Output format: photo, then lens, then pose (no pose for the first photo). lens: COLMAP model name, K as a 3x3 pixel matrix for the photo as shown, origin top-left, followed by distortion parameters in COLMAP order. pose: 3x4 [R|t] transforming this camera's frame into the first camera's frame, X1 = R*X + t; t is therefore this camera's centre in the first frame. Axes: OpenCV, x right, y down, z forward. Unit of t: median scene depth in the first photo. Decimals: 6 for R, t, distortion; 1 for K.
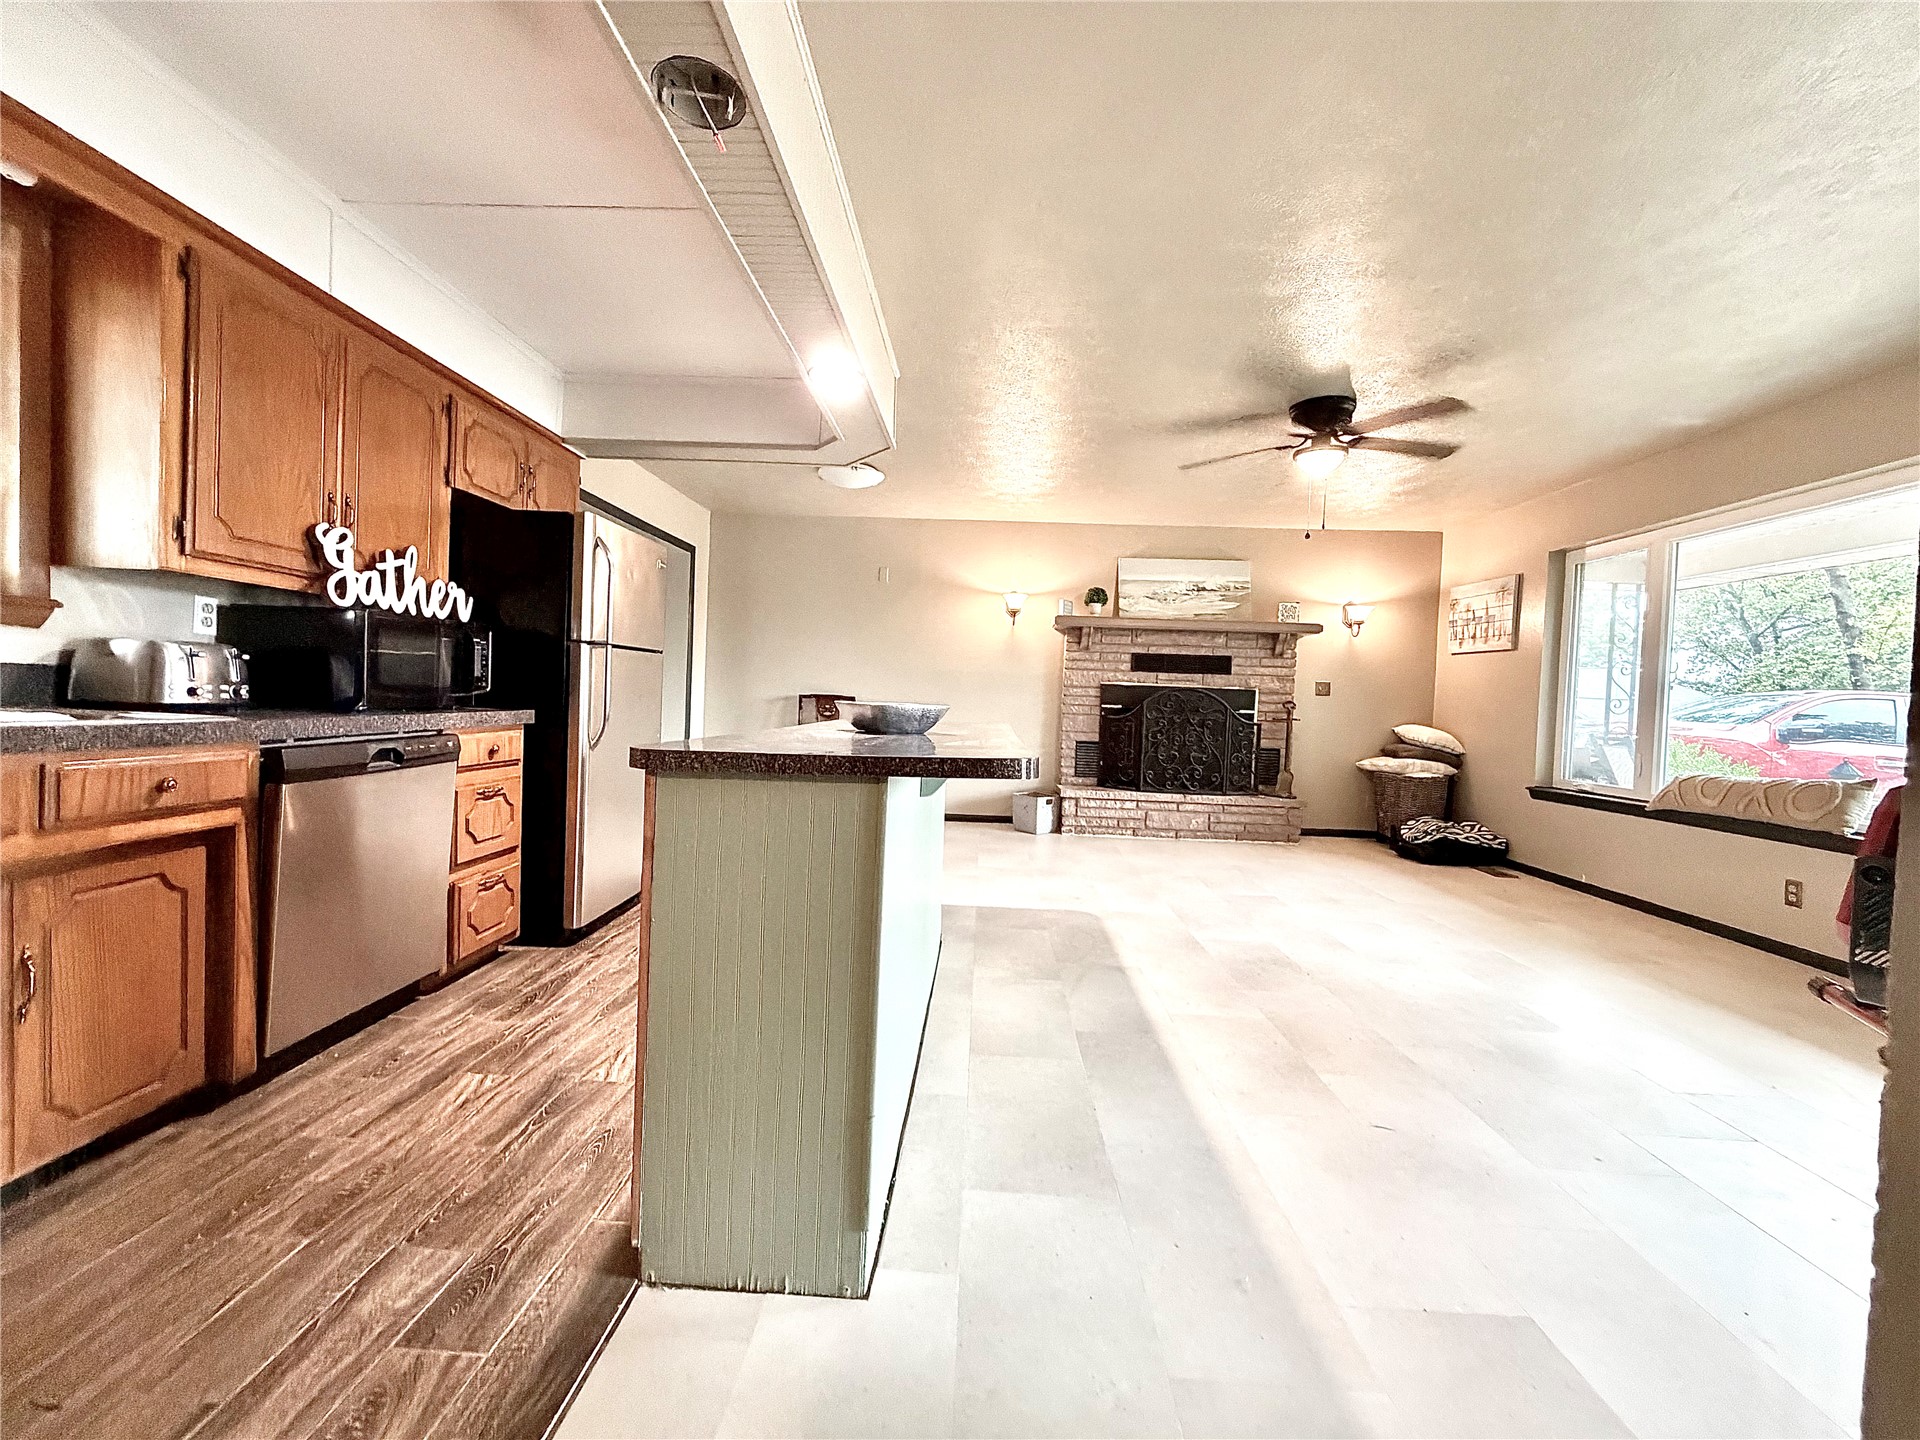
lens RADIAL K [[773.0, 0, 959.2], [0, 773.0, 717.5], [0, 0, 1]] dist [0.004715, -0.000400]
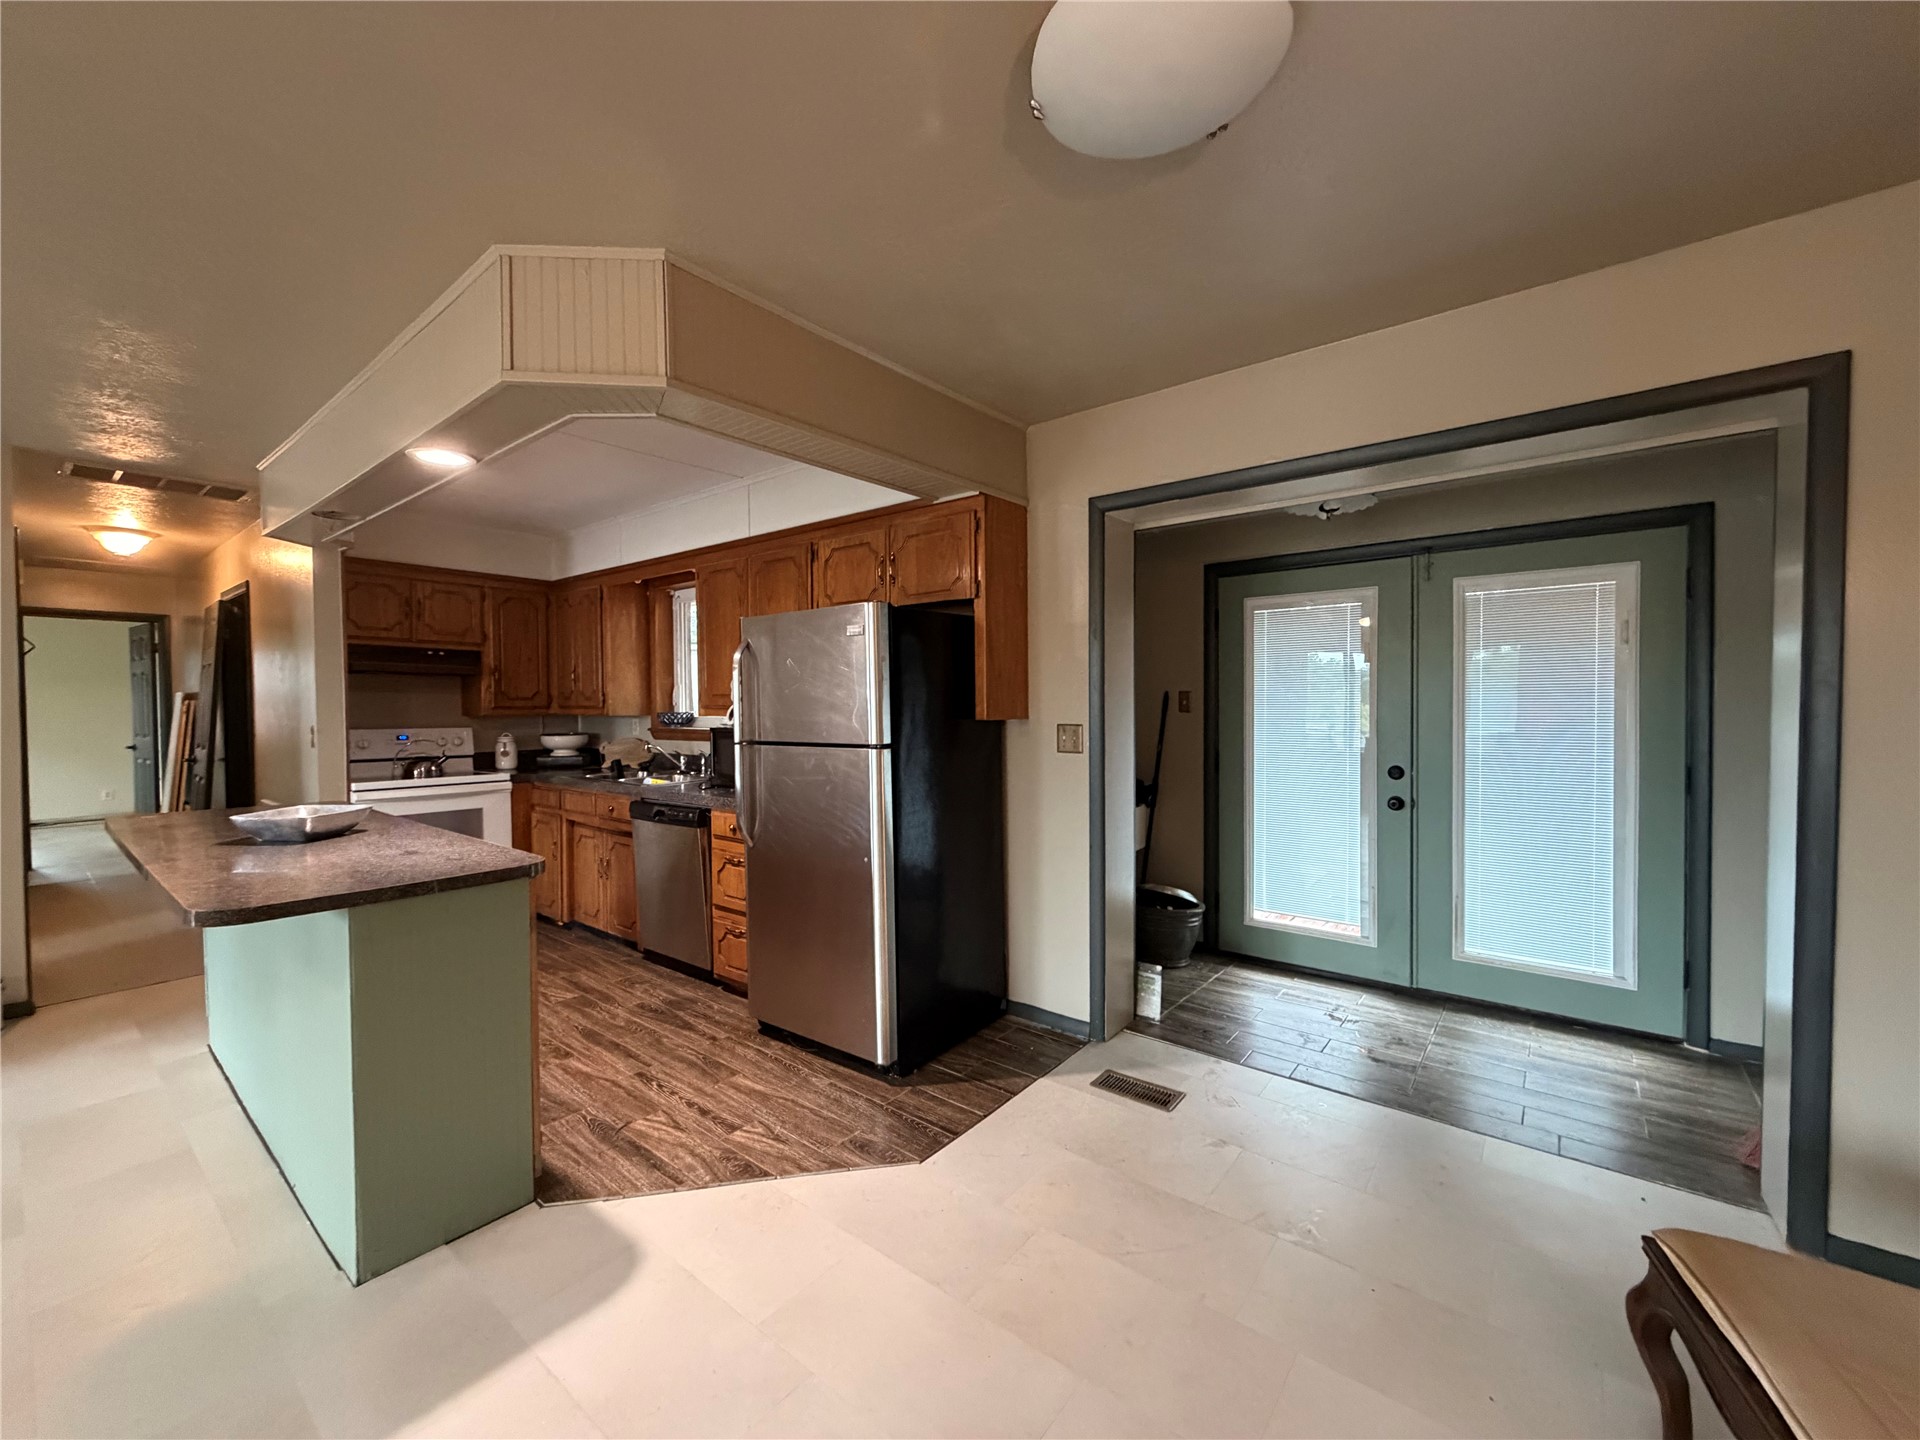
lens RADIAL K [[773.0, 0, 954.0], [0, 773.0, 713.4], [0, 0, 1]] dist [0.004715, -0.000400]
pose [[-0.600240, -0.020594, -0.799554, 0.216009], [-0.038530, 0.999252, 0.003188, -0.172975], [0.798891, 0.032720, -0.600585, 2.130231]]
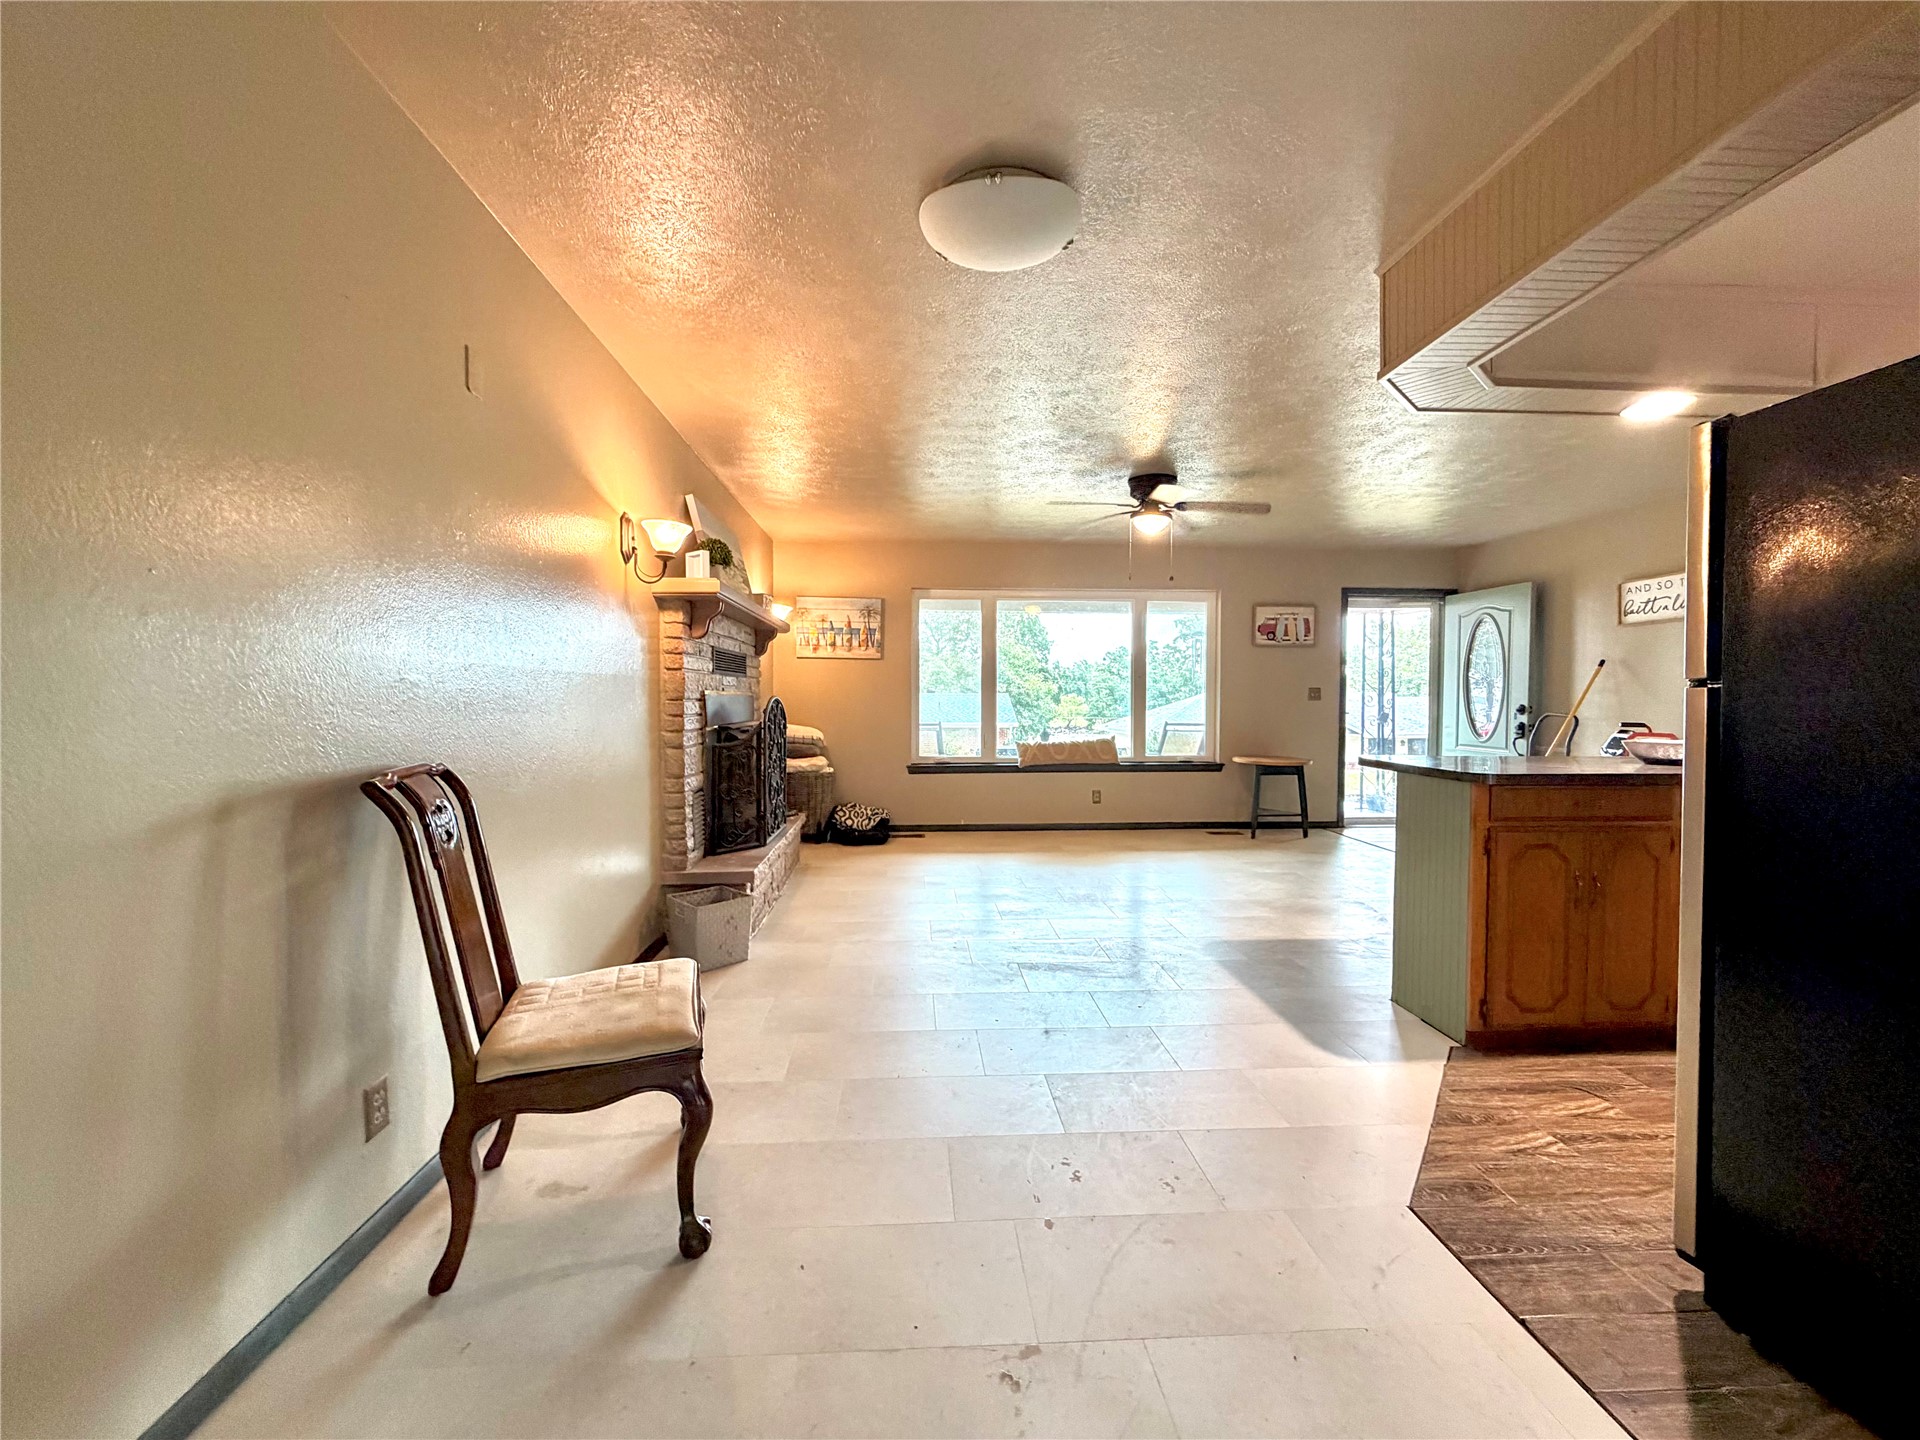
lens RADIAL K [[773.0, 0, 959.5], [0, 773.0, 714.8], [0, 0, 1]] dist [0.004715, -0.000400]
pose [[-0.092608, -0.059949, 0.993896, -1.129067], [0.022705, 0.997799, 0.062300, -0.148815], [-0.995444, 0.028336, -0.091043, 2.036031]]
